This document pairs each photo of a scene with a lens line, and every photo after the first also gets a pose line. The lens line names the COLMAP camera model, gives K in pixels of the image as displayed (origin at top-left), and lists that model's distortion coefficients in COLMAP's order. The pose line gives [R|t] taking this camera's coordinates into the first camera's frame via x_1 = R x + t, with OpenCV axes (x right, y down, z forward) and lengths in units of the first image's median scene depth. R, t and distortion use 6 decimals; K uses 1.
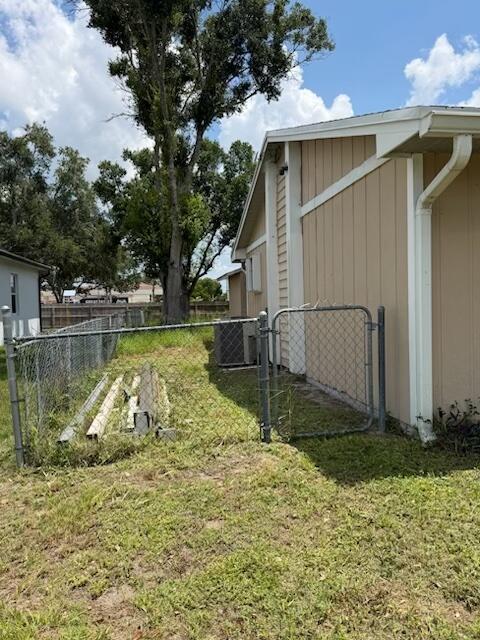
lens RADIAL K [[455.3, 0, 237.8], [0, 455.3, 319.5], [0, 0, 1]] dist [0.013180, 0.000517]
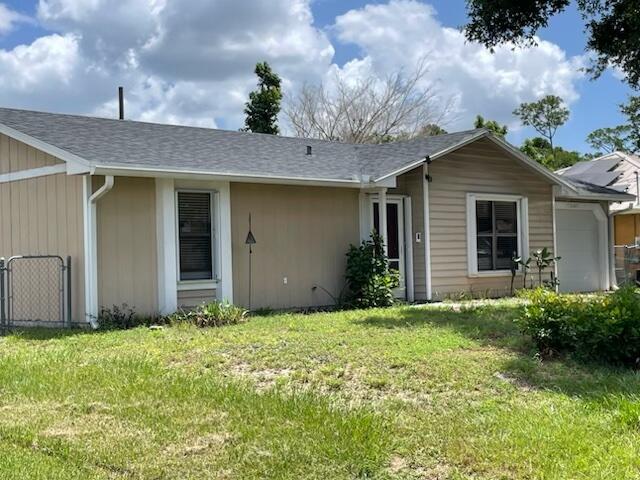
lens RADIAL K [[974.5, 0, 310.9], [0, 974.5, 251.9], [0, 0, 1]] dist [0.115565, 0.000000]
pose [[0.821620, 0.013845, 0.569868, -1.064089], [0.022471, 0.998141, -0.056649, 0.189629], [-0.569593, 0.059350, 0.819782, -2.598379]]
